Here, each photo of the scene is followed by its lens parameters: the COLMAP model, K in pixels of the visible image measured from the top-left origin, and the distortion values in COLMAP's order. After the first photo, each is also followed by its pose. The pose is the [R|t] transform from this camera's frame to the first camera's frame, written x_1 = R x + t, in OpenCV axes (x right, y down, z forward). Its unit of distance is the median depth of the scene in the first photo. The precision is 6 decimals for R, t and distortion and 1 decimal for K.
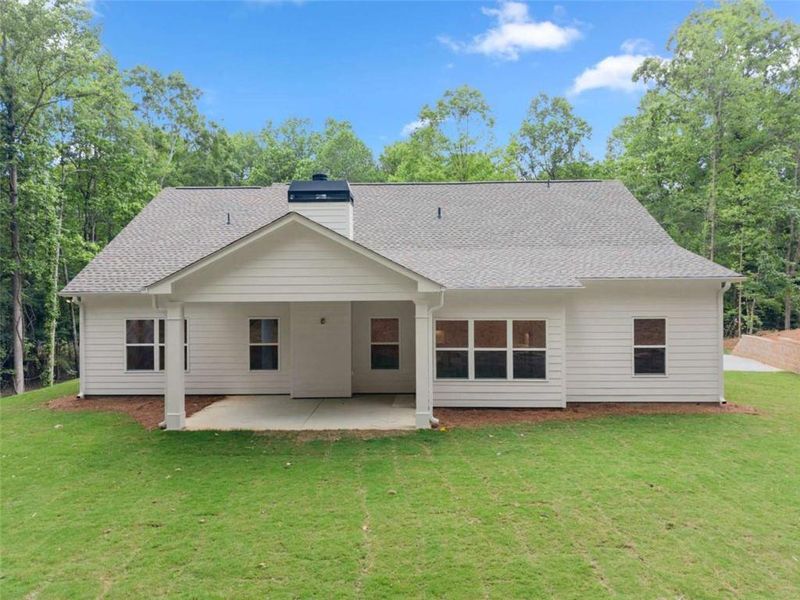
lens RADIAL K [[550.0, 0, 401.5], [0, 550.0, 298.8], [0, 0, 1]] dist [0.022073, -0.017472]
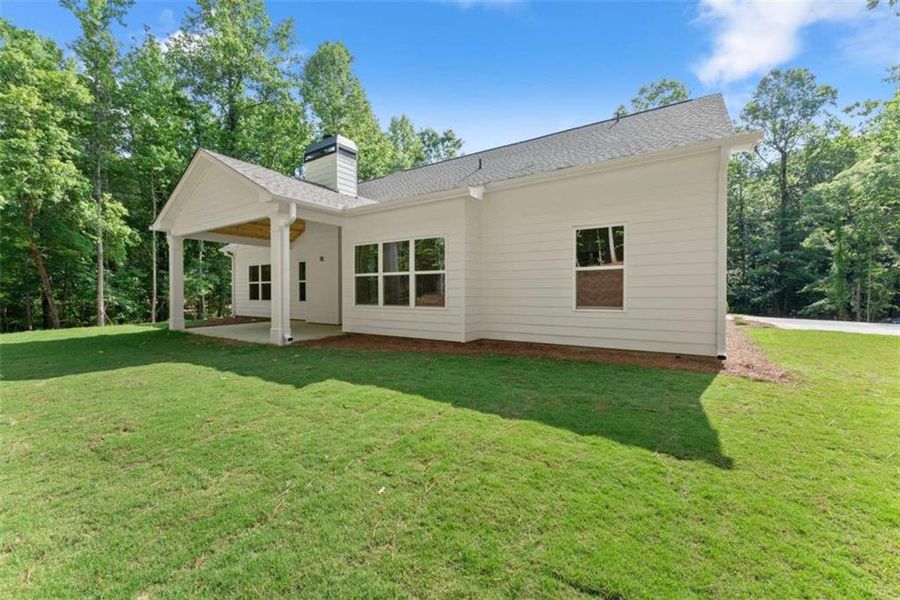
lens RADIAL K [[369.7, 0, 451.5], [0, 369.7, 300.8], [0, 0, 1]] dist [-0.001214, -0.000047]
pose [[0.842694, 0.016531, -0.538140, 0.566373], [-0.005054, 0.999727, 0.022796, 0.122718], [0.538370, -0.016491, 0.842547, 0.532881]]
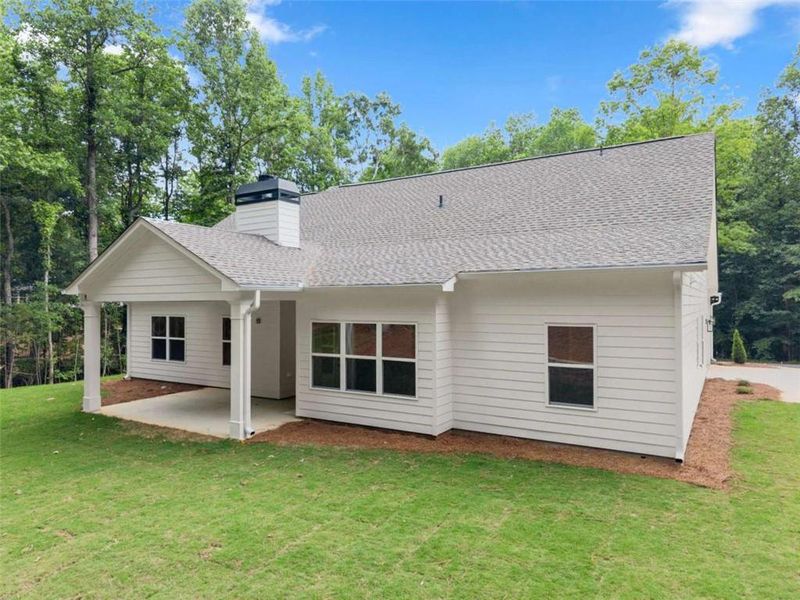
lens RADIAL K [[550.0, 0, 399.4], [0, 550.0, 293.2], [0, 0, 1]] dist [0.022073, -0.017472]
pose [[0.860933, -0.005381, -0.508690, 0.647259], [-0.000431, 0.999936, -0.011307, 0.002308], [0.508718, 0.009953, 0.860876, 0.293175]]
